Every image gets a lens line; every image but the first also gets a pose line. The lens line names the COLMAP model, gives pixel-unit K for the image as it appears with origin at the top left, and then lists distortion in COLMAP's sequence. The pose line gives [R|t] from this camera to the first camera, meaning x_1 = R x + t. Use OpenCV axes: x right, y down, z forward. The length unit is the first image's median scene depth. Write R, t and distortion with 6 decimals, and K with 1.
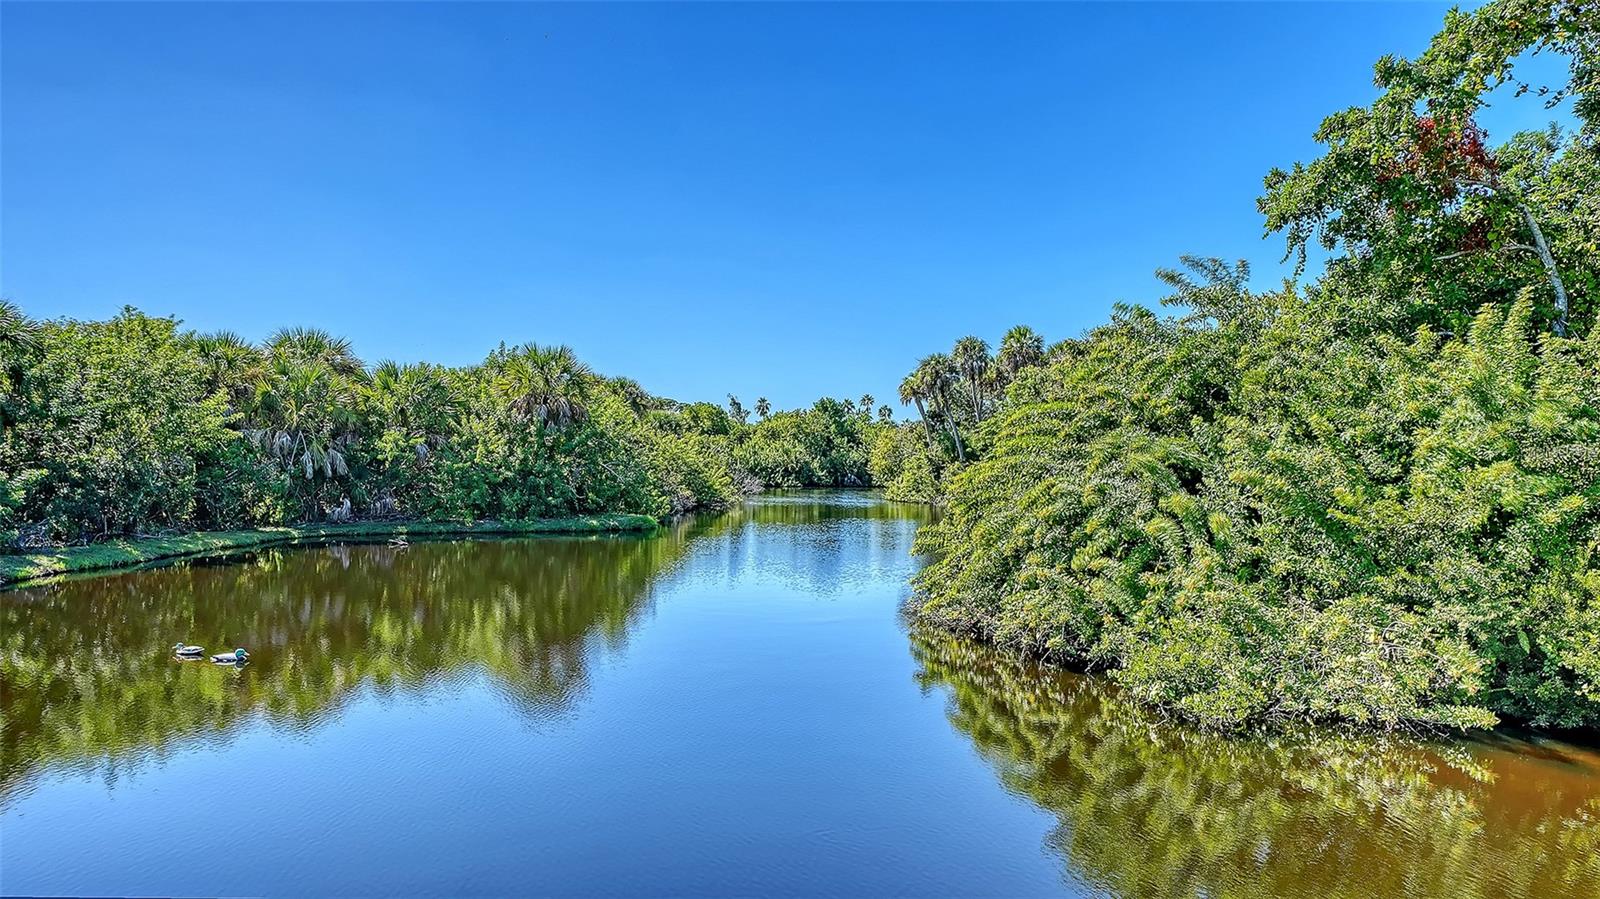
lens RADIAL K [[889.5, 0, 789.9], [0, 889.5, 445.9], [0, 0, 1]] dist [-0.033673, -0.000200]
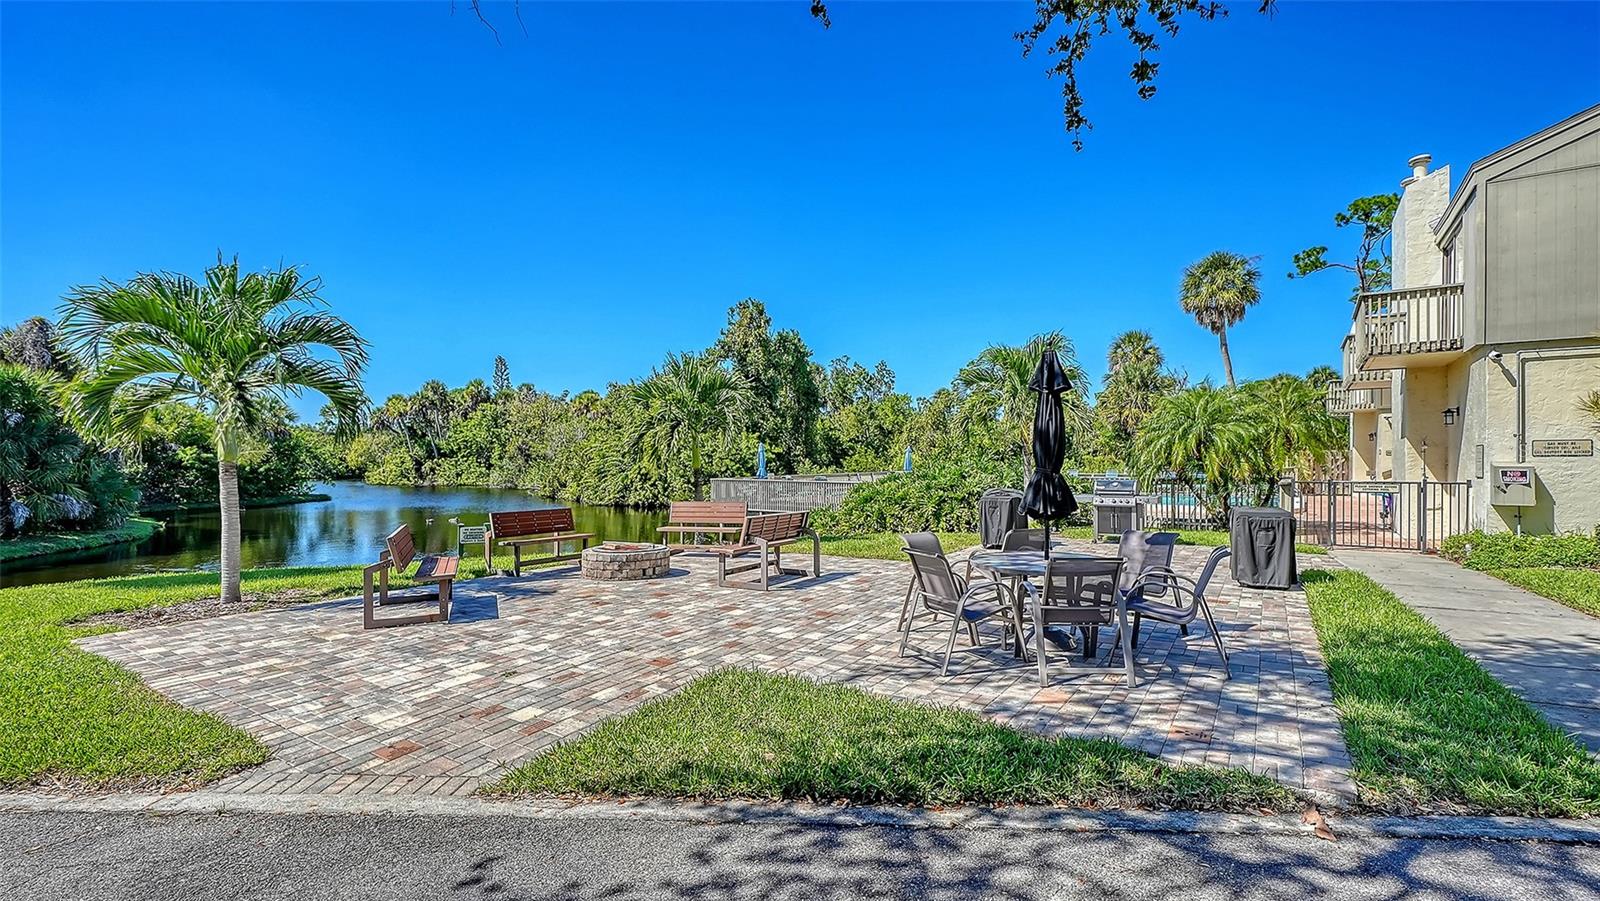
lens RADIAL K [[712.1, 0, 801.4], [0, 712.1, 441.9], [0, 0, 1]] dist [-0.003749, -0.000193]
pose [[0.654208, 0.003905, 0.756304, -0.369325], [-0.003026, 0.999992, -0.002546, -0.012940], [-0.756308, -0.000623, 0.654215, -0.373772]]
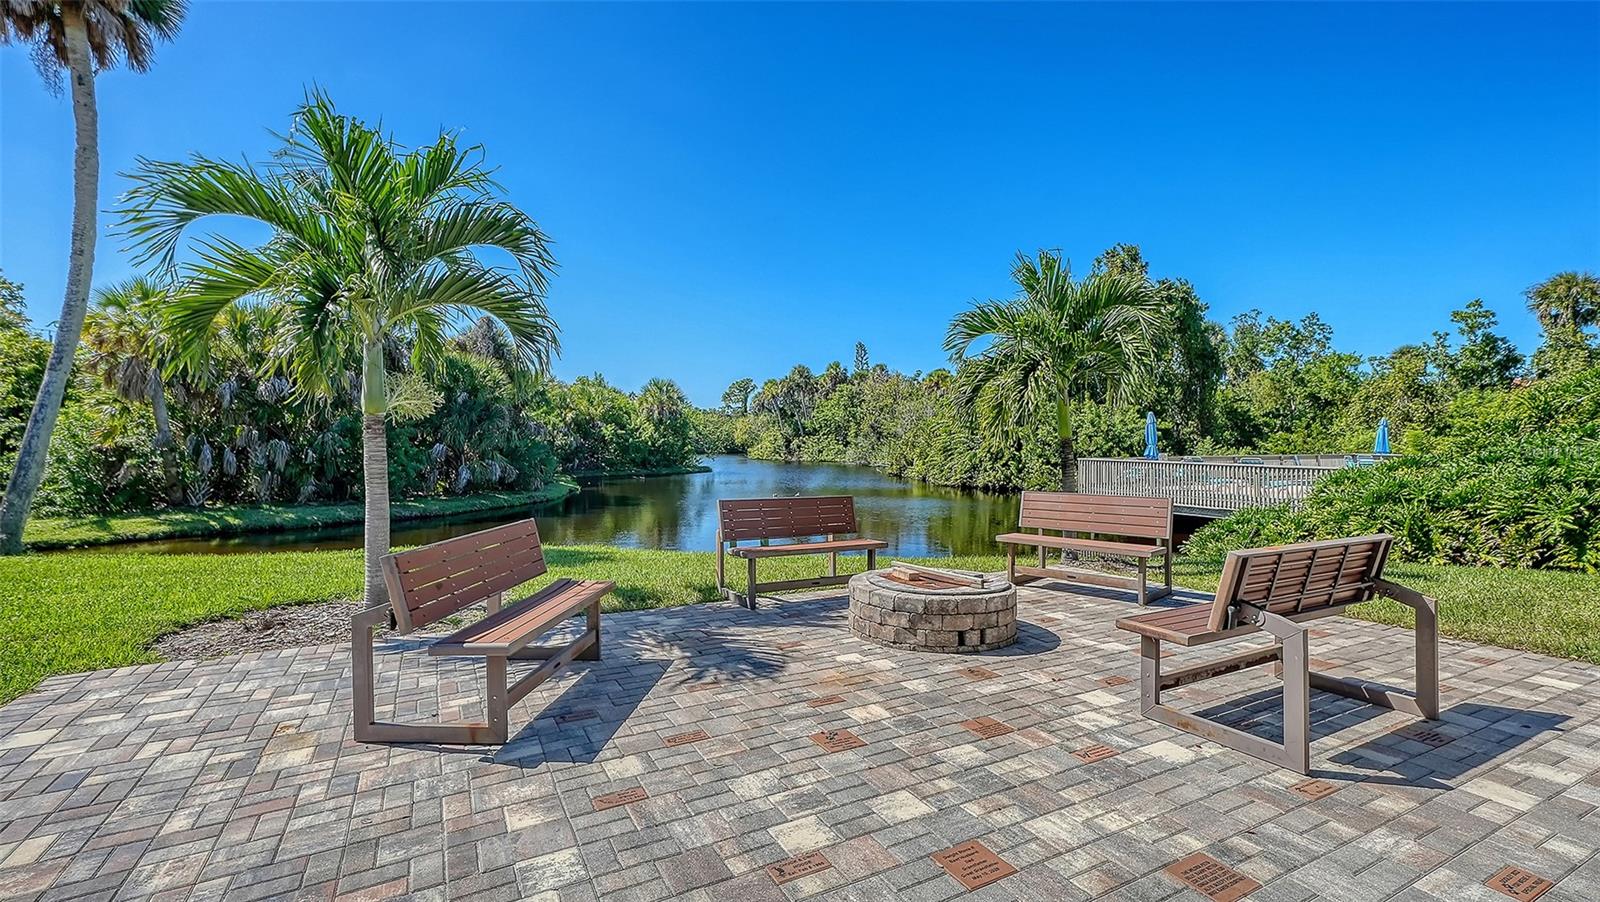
lens RADIAL K [[698.5, 0, 787.7], [0, 698.5, 429.4], [0, 0, 1]] dist [0.000670, 0.000324]
pose [[0.940597, -0.003897, 0.339502, -0.318827], [0.001526, 0.999973, 0.007249, -0.007768], [-0.339521, -0.006300, 0.940577, -0.312246]]
